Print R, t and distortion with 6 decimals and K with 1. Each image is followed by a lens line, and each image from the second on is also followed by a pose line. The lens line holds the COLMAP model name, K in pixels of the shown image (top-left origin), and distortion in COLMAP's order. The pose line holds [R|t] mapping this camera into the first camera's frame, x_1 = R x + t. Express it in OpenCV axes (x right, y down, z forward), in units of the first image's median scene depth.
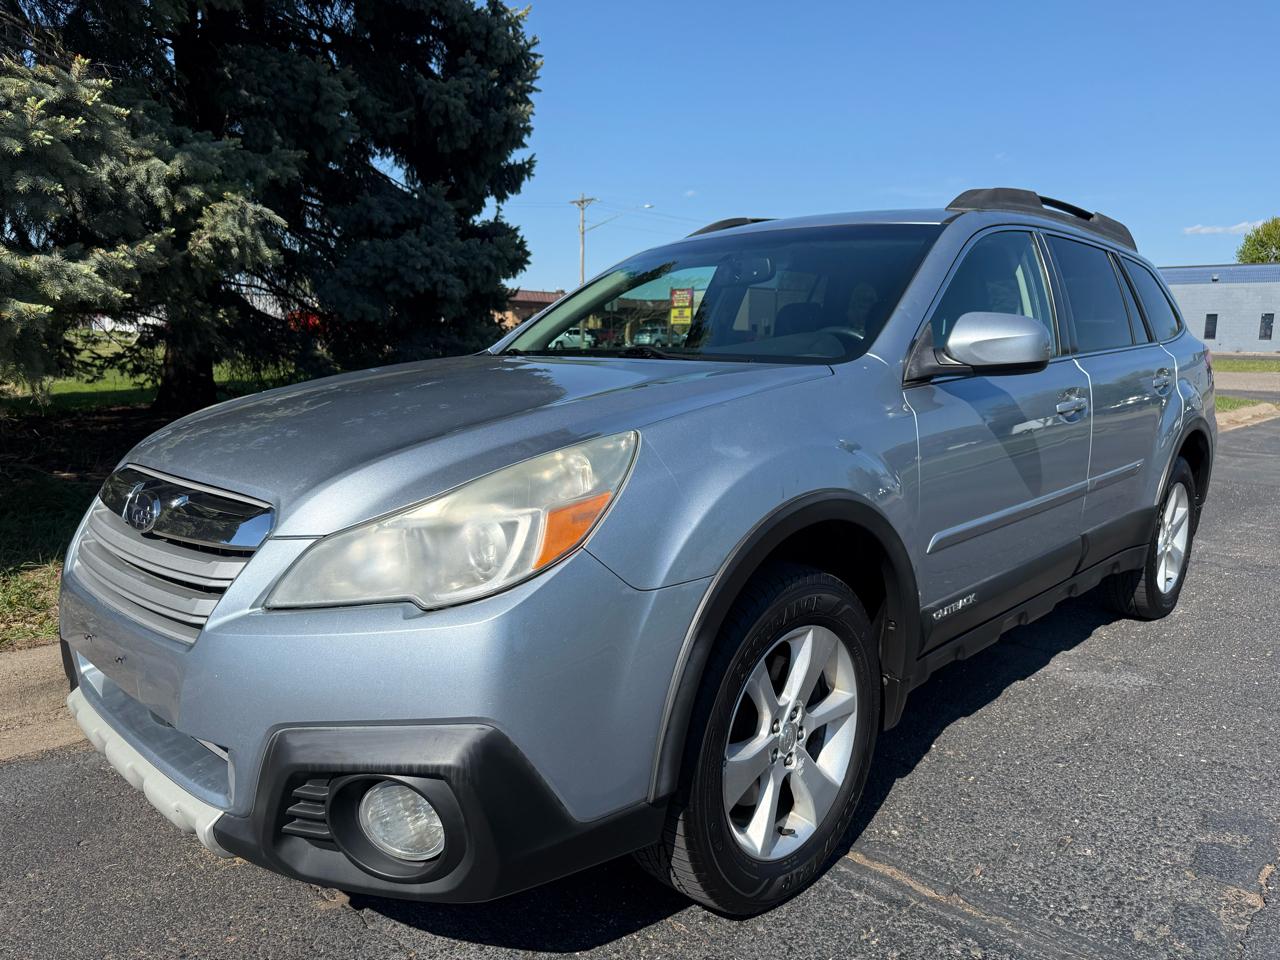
lens RADIAL K [[949.8, 0, 630.7], [0, 949.8, 475.2], [0, 0, 1]] dist [0.050935, -0.088581]
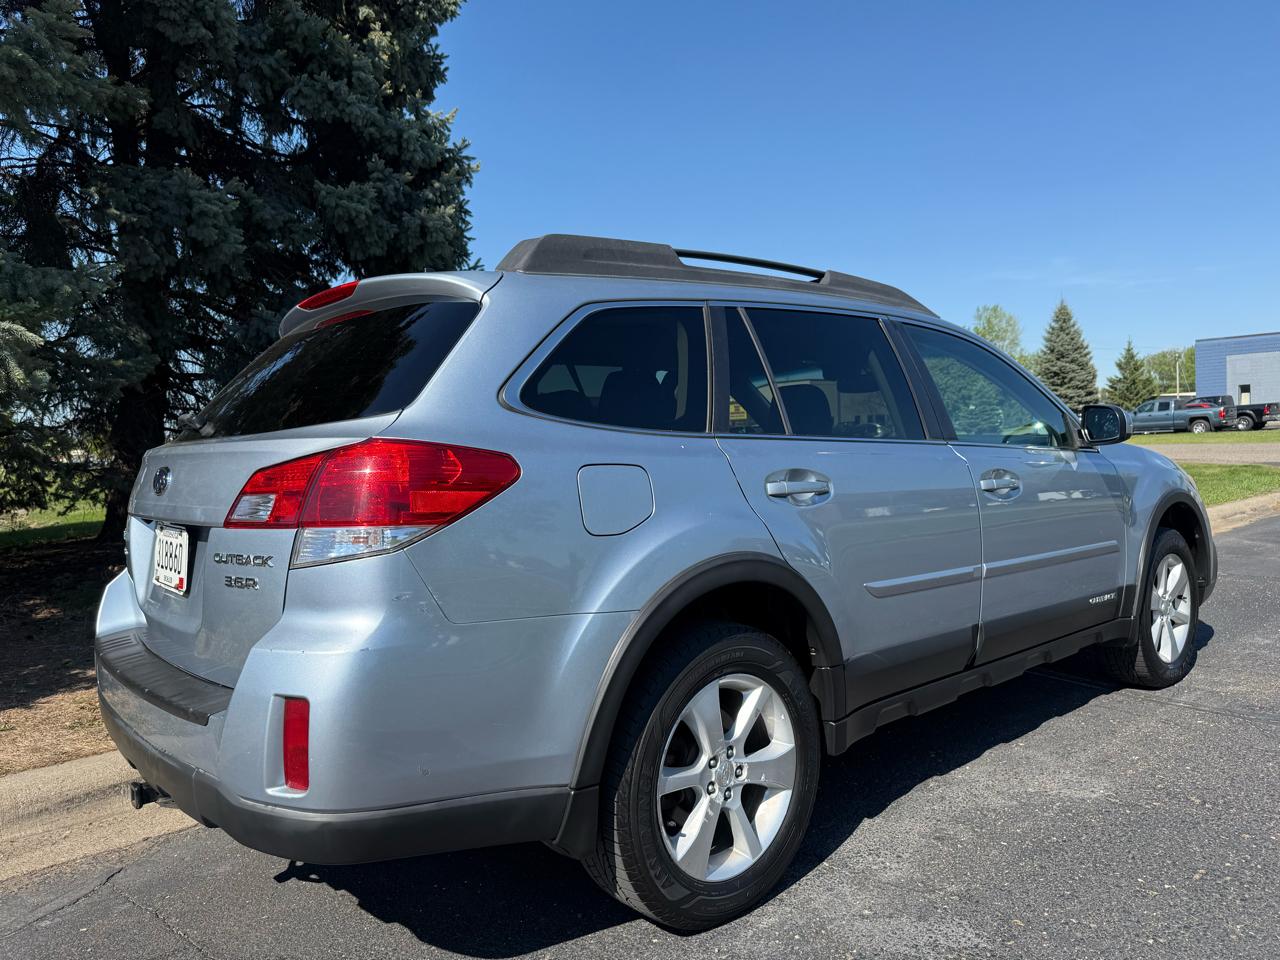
lens RADIAL K [[939.7, 0, 635.1], [0, 939.7, 456.3], [0, 0, 1]] dist [0.021057, -0.033574]
pose [[0.994107, -0.051174, -0.095564, 0.172818], [0.038982, 0.991347, -0.125344, -0.016854], [0.101151, 0.120880, 0.987500, 0.136204]]
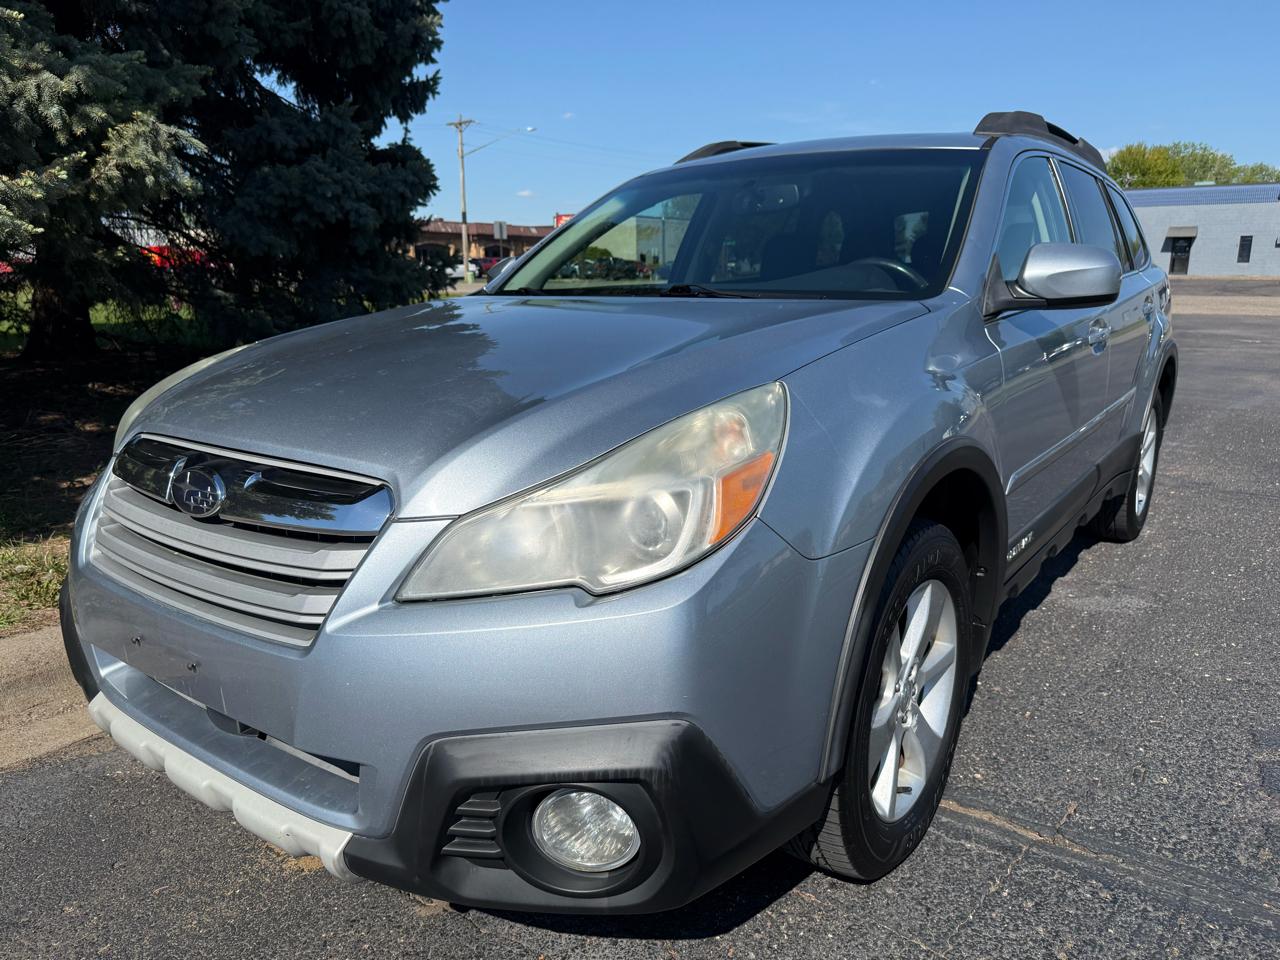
lens RADIAL K [[966.7, 0, 640.0], [0, 966.7, 480.0], [0, 0, 1]] dist [-0.001727, -0.011772]
pose [[0.990780, -0.043398, 0.128339, -0.057231], [0.033769, 0.996515, 0.076270, -0.006418], [-0.131202, -0.071233, 0.988793, 0.023921]]
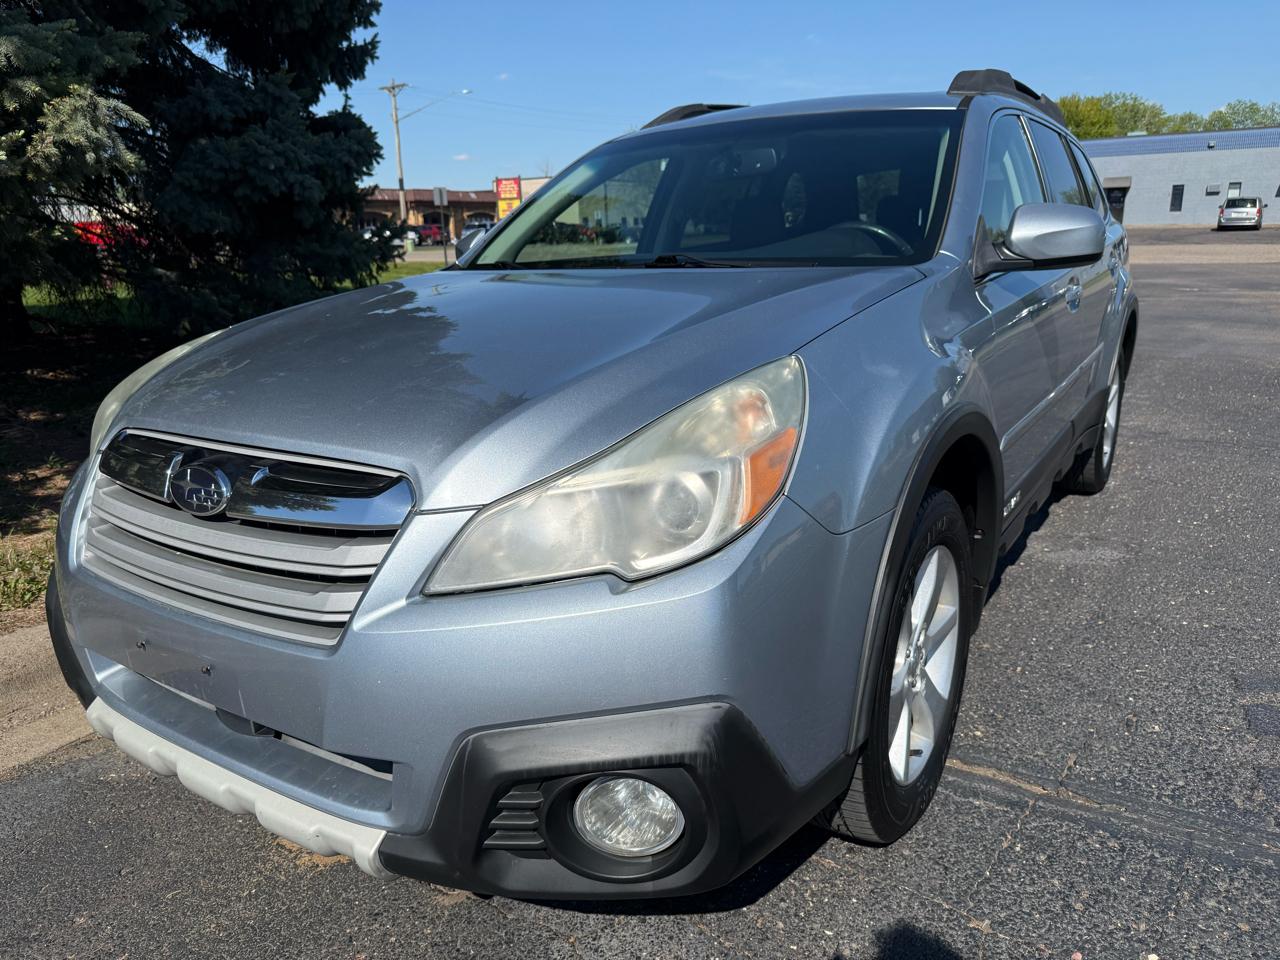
lens RADIAL K [[967.6, 0, 637.7], [0, 967.6, 480.6], [0, 0, 1]] dist [-0.003148, -0.010163]
pose [[0.980655, -0.086628, 0.175532, -0.071297], [0.066934, 0.991088, 0.115171, -0.010148], [-0.183944, -0.101194, 0.977714, 0.029298]]
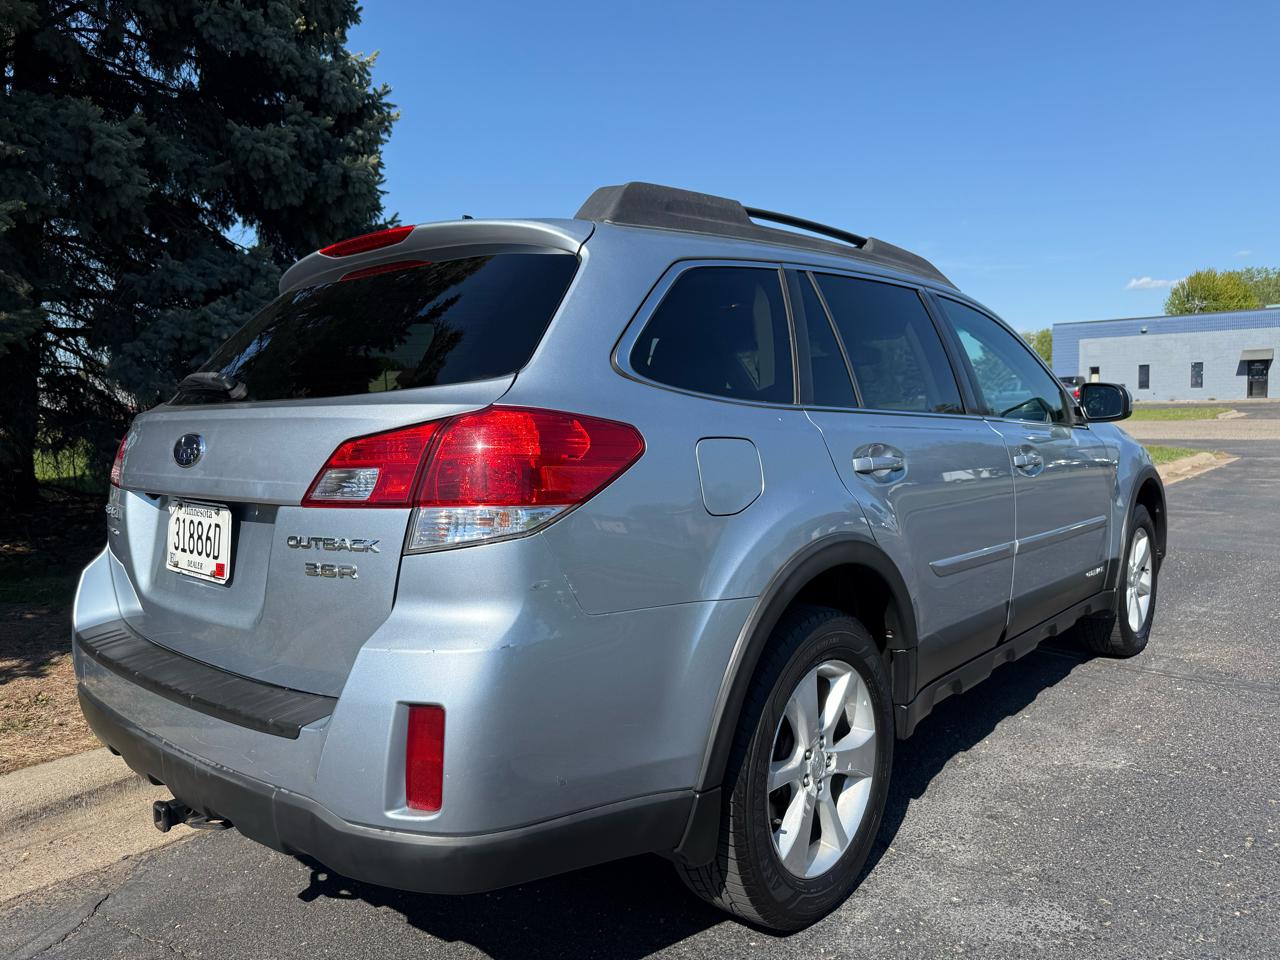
lens RADIAL K [[943.3, 0, 644.6], [0, 943.3, 453.9], [0, 0, 1]] dist [-0.001170, -0.007291]
pose [[0.998116, -0.039743, 0.046738, 0.105173], [0.043853, 0.994931, -0.090496, -0.023035], [-0.042905, 0.092375, 0.994799, 0.158274]]
